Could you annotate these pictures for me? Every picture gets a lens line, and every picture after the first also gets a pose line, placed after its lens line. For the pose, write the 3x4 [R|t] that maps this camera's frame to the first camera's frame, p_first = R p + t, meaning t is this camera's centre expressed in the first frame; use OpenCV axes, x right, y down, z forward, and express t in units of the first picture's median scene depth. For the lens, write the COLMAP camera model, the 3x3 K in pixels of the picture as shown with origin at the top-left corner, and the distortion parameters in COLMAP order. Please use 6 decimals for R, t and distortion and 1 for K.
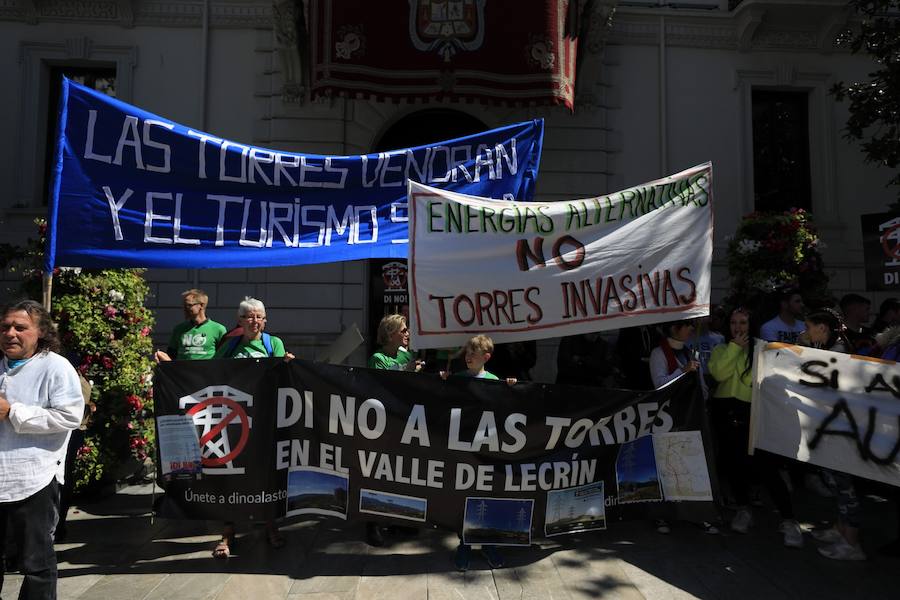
lens RADIAL K [[496.0, 0, 450.0], [0, 496.0, 300.0], [0, 0, 1]] dist [0.020905, 0.000213]
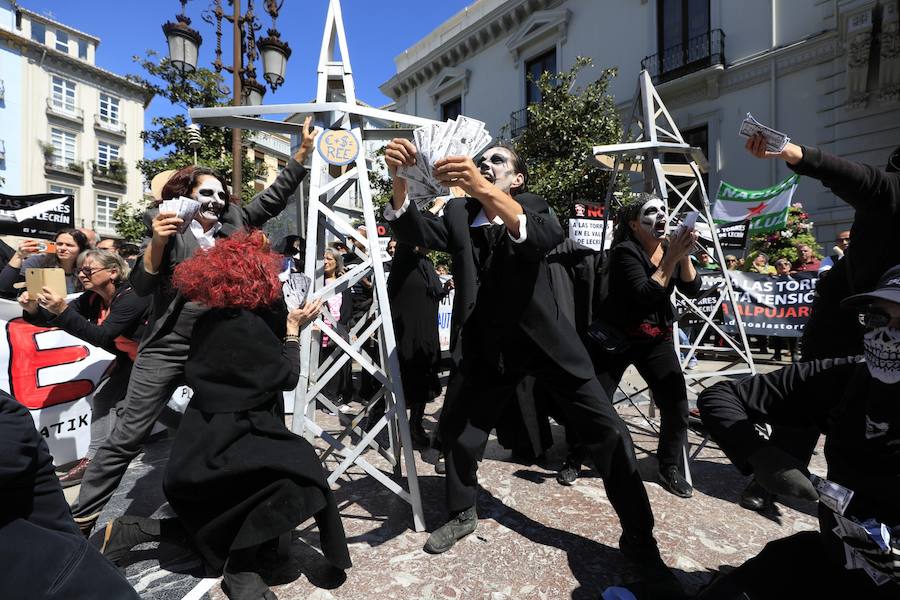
lens RADIAL K [[400.4, 0, 449.3], [0, 400.4, 299.7], [0, 0, 1]] dist [0.002271, 0.000649]
pose [[0.676456, -0.011210, -0.736398, -0.265112], [0.059867, 0.997412, 0.039810, 0.017822], [0.734046, -0.071015, 0.675376, -0.596625]]
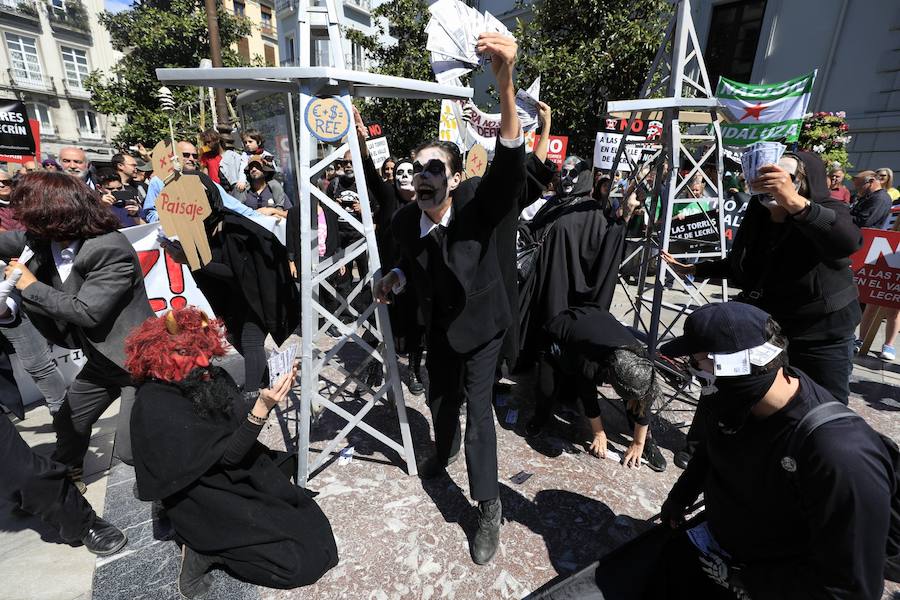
lens RADIAL K [[402.0, 0, 448.8], [0, 402.0, 298.5], [0, 0, 1]] dist [0.002879, 0.001049]
pose [[0.666107, 0.227352, -0.710361, -0.260542], [0.023213, 0.945629, 0.324417, -0.042005], [0.745495, -0.232586, 0.624613, -0.588670]]
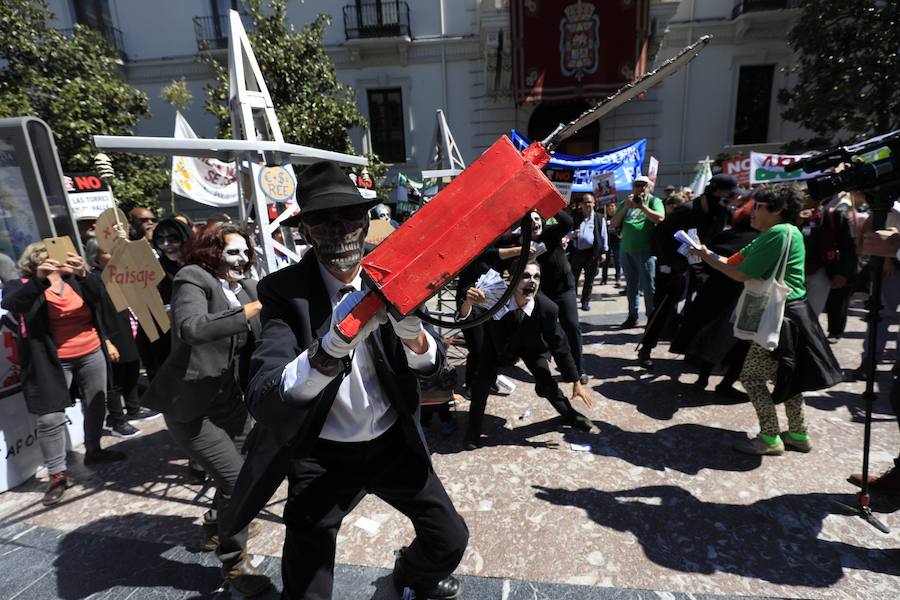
lens RADIAL K [[398.2, 0, 450.0], [0, 398.2, 300.0], [0, 0, 1]] dist [-0.000230, 0.000157]
pose [[0.995035, -0.029697, -0.094997, -0.346255], [0.053578, 0.964179, 0.259786, -0.053622], [0.083879, -0.263585, 0.960982, -0.732624]]
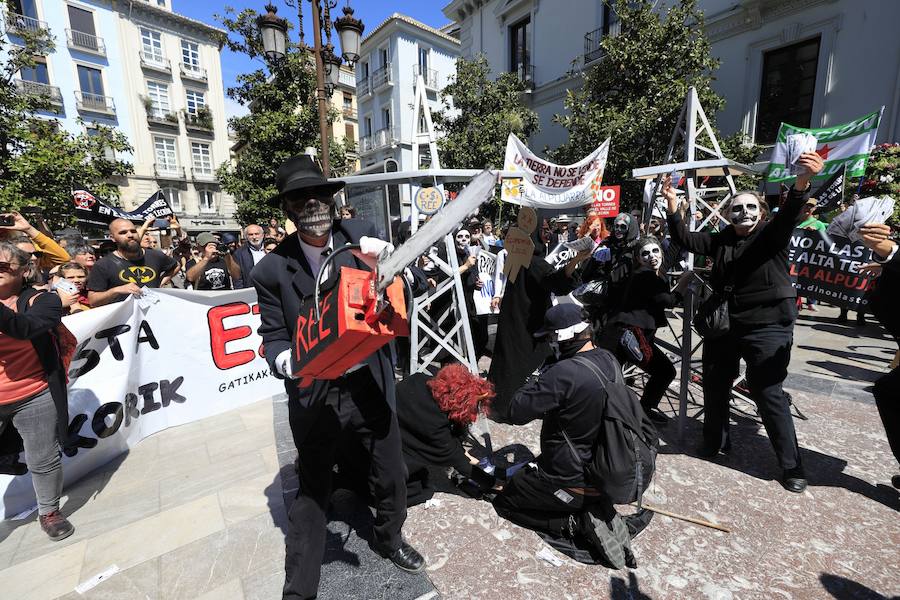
lens RADIAL K [[402.0, 0, 448.8], [0, 402.0, 298.5], [0, 0, 1]] dist [0.002879, 0.001049]
pose [[0.545429, 0.123193, -0.829054, -0.188245], [0.086079, 0.975676, 0.201611, -0.051115], [0.833725, -0.181328, 0.521557, -0.650686]]
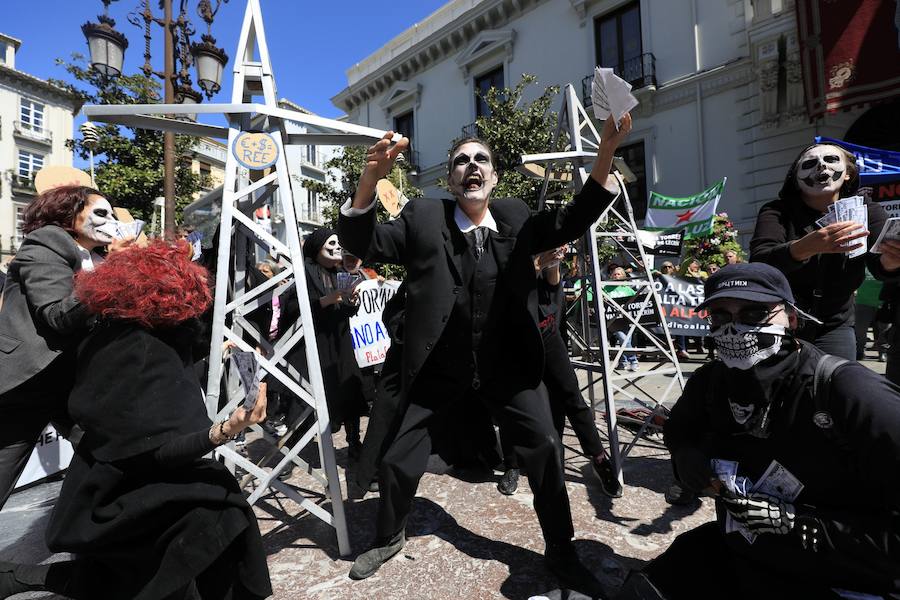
lens RADIAL K [[400.4, 0, 449.3], [0, 400.4, 299.7], [0, 0, 1]] dist [0.002271, 0.000649]
pose [[0.744363, -0.051007, -0.665824, -0.255377], [0.083637, 0.996348, 0.017175, 0.021719], [0.662517, -0.068472, 0.745911, -0.579743]]
